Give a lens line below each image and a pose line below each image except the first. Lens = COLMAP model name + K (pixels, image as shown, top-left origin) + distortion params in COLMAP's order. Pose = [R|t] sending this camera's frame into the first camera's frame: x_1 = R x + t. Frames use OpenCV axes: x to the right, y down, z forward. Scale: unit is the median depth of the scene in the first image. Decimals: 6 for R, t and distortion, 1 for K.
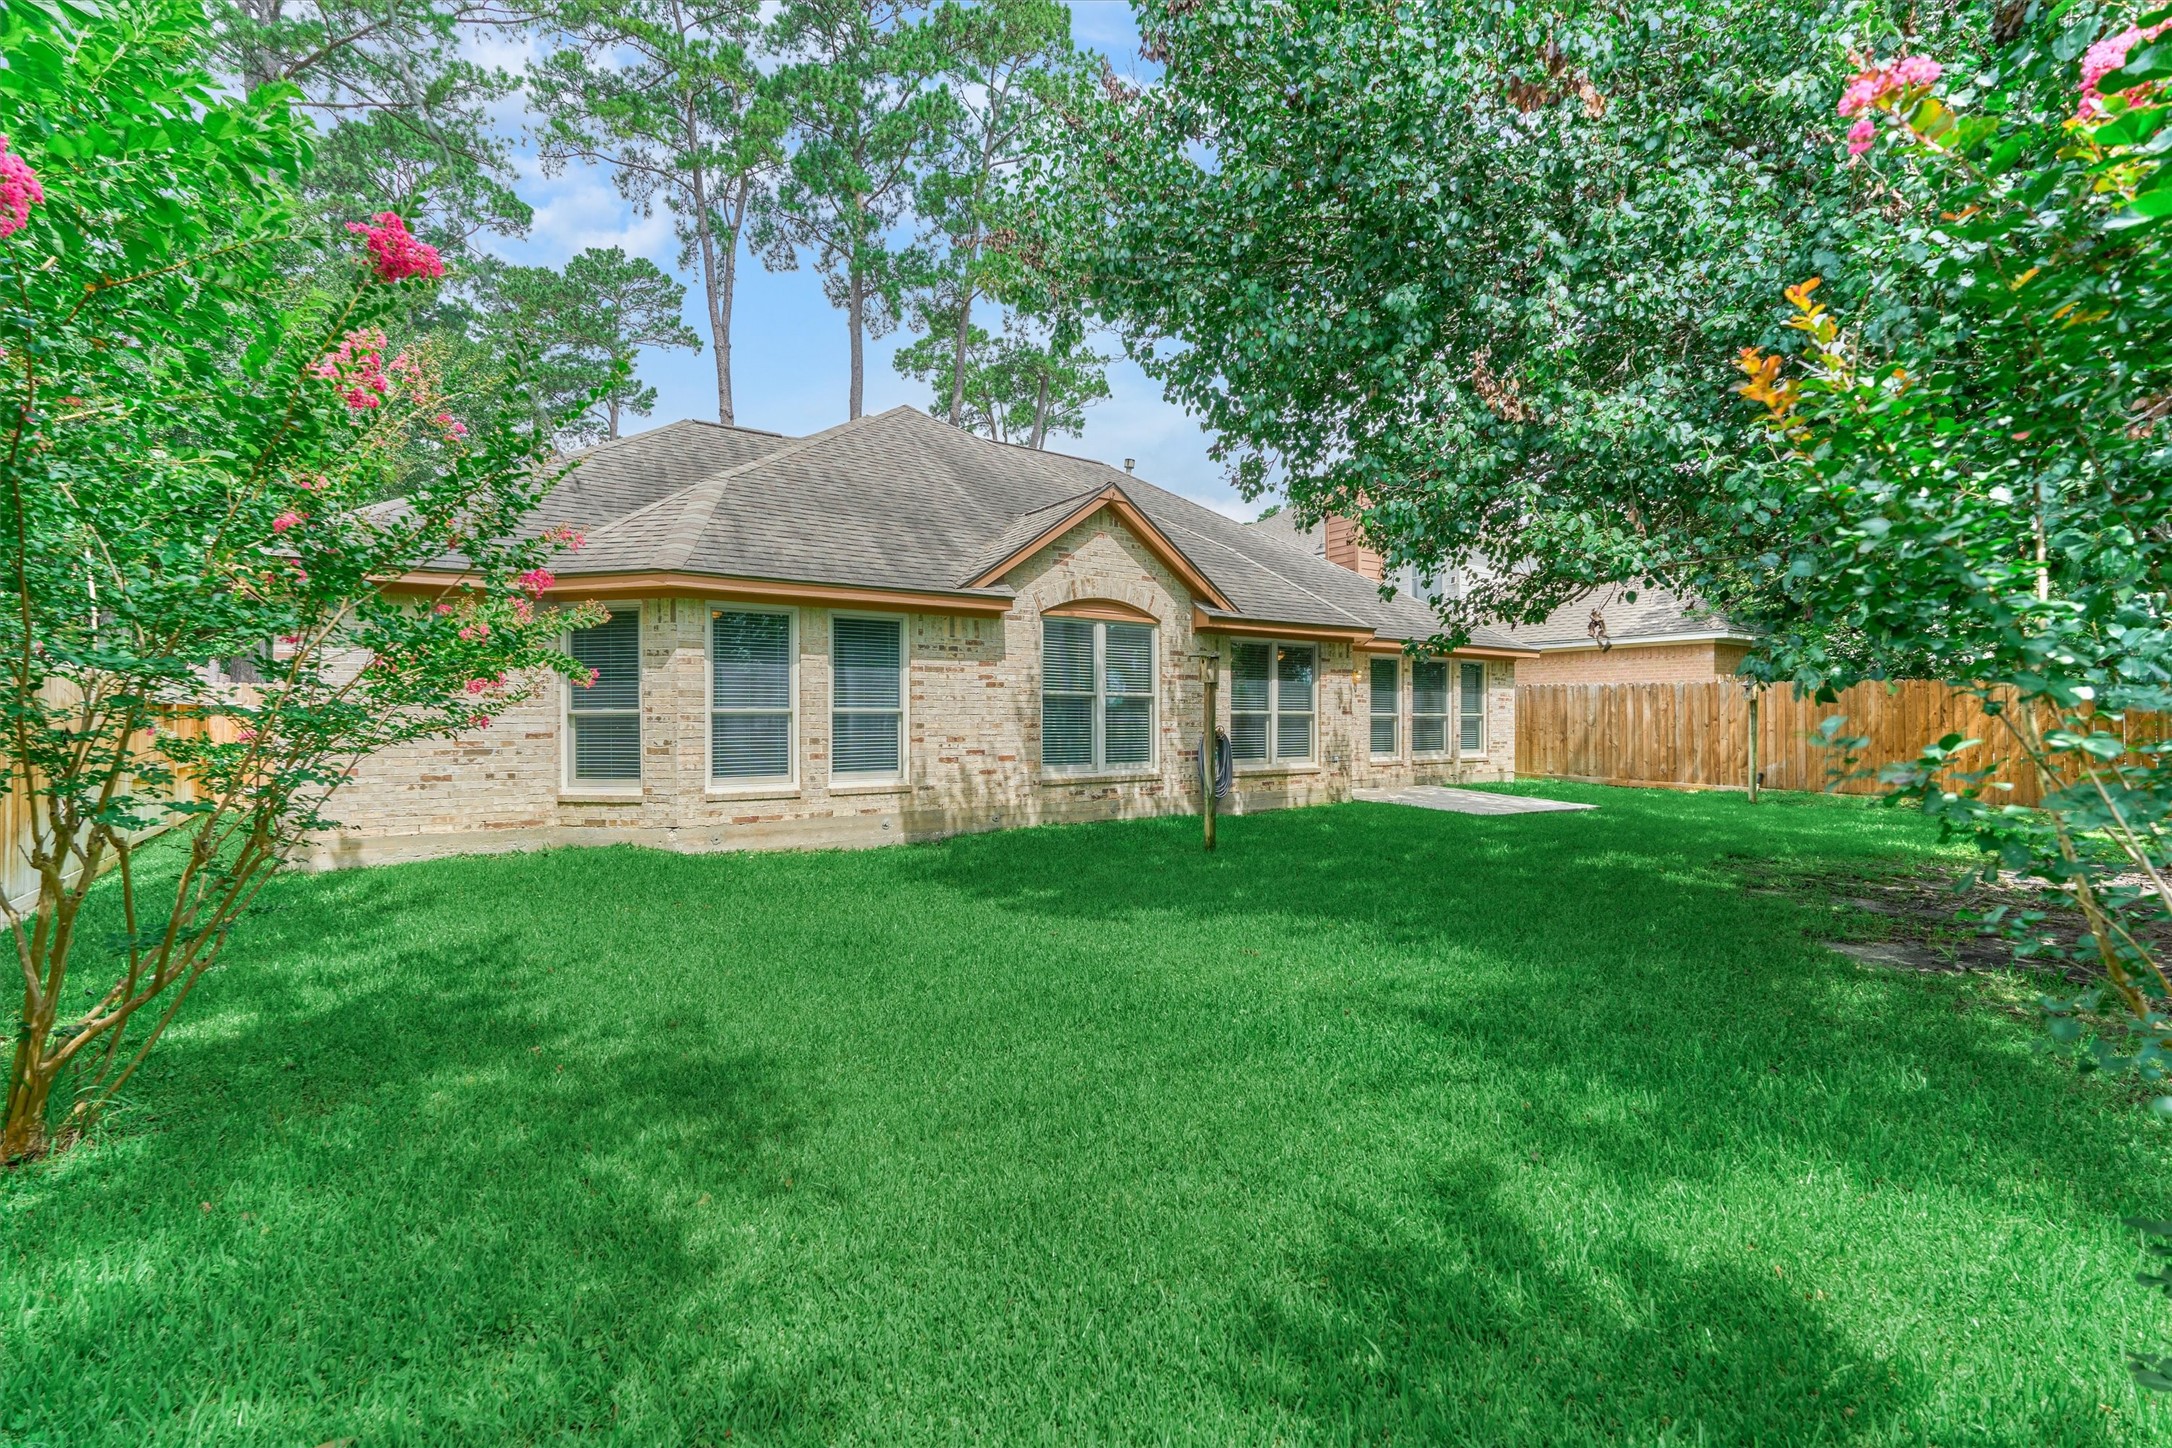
lens RADIAL K [[959.7, 0, 1086.0], [0, 959.7, 724.0], [0, 0, 1]] dist [-0.009691, 0.000497]
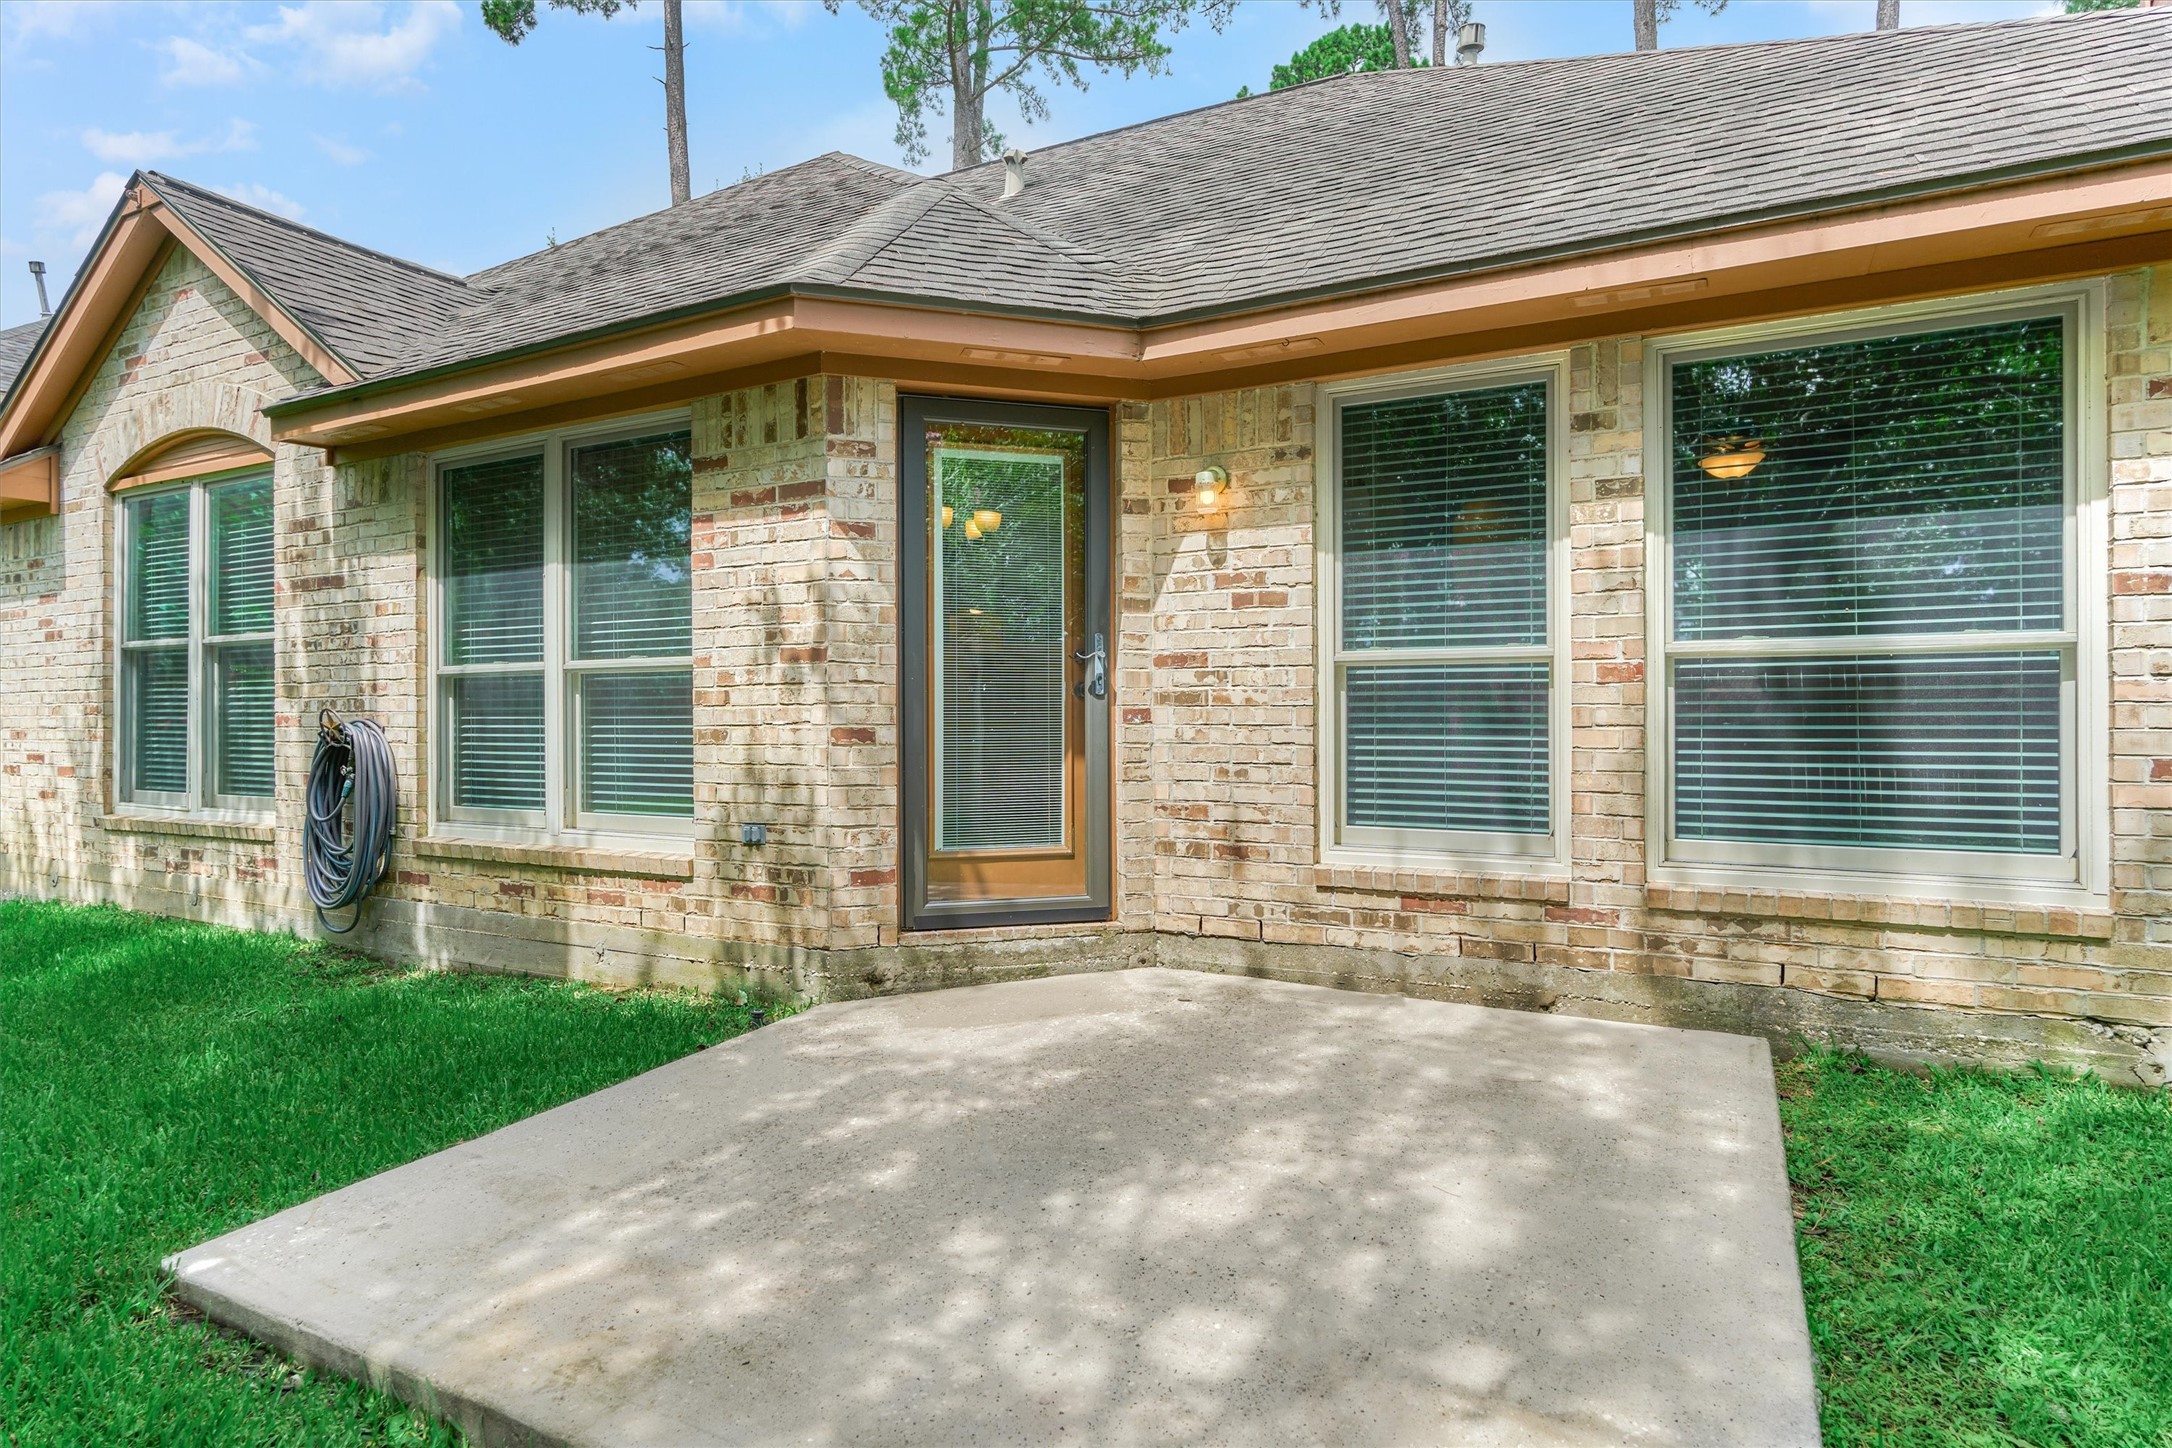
lens RADIAL K [[1228.1, 0, 1086.0], [0, 1228.1, 724.0], [0, 0, 1]] dist [0.000768, 0.000648]
pose [[0.436962, 0.001120, -0.899479, 0.685099], [-0.002285, 0.999997, 0.000135, 0.006661], [0.899477, 0.001996, 0.436963, 1.060042]]
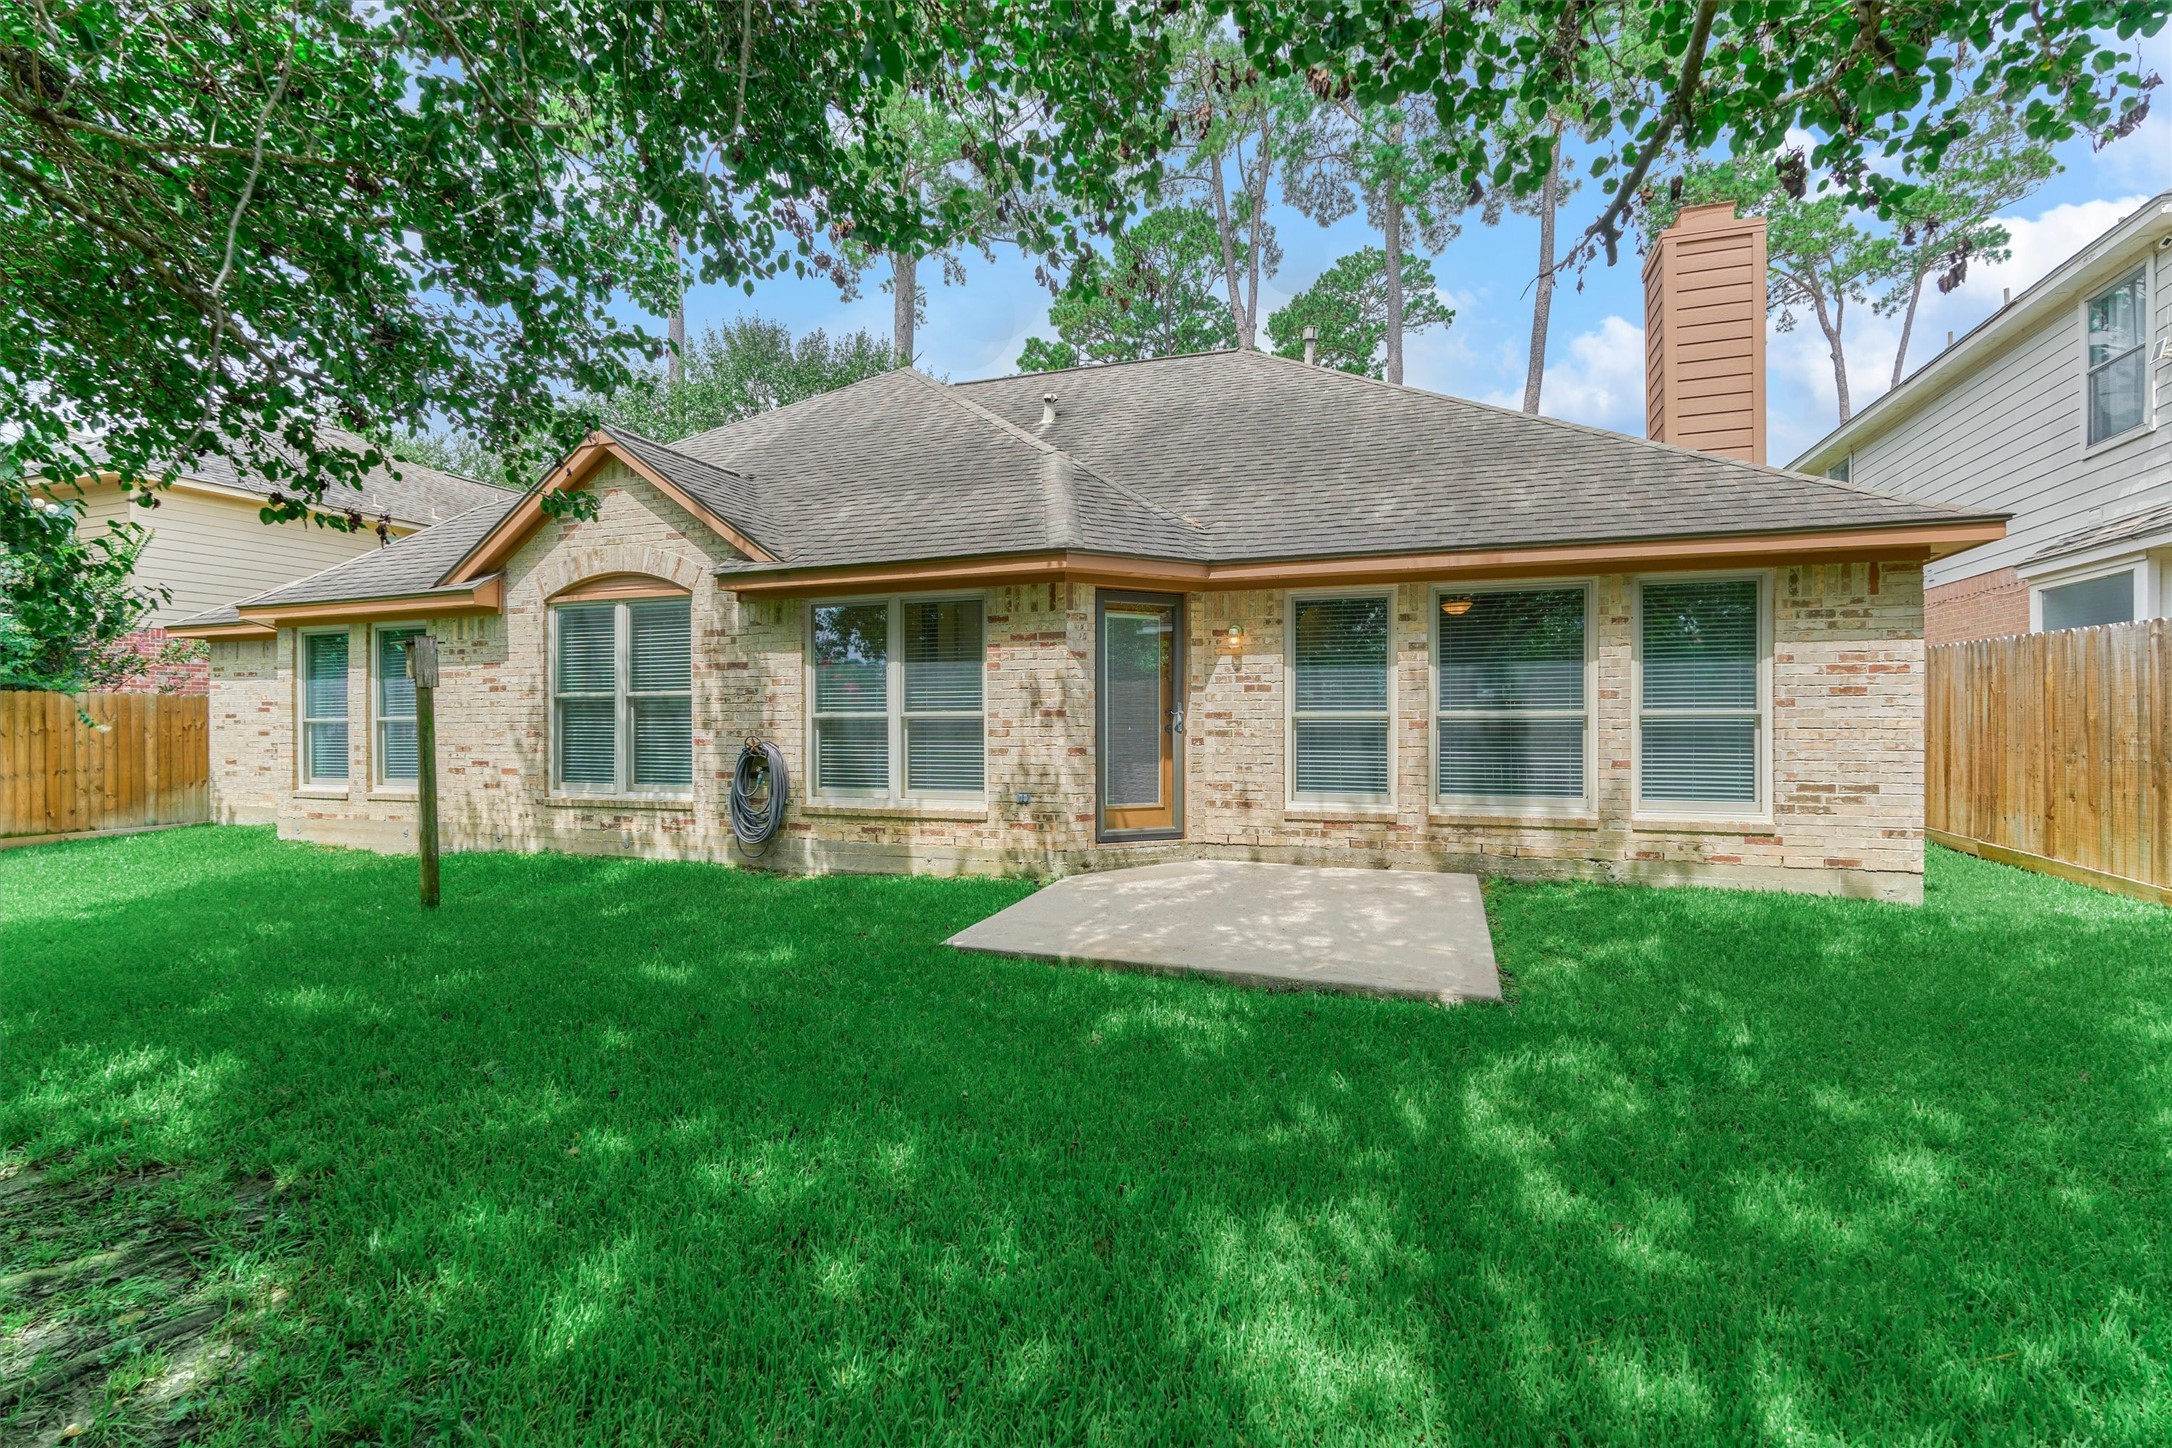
lens RADIAL K [[1024.4, 0, 1086.0], [0, 1024.4, 724.0], [0, 0, 1]] dist [-0.002139, -0.000066]
pose [[0.569586, -0.004863, -0.821917, 0.867099], [-0.003355, 0.999960, -0.008242, -0.001618], [0.821925, 0.007452, 0.569548, 0.786926]]
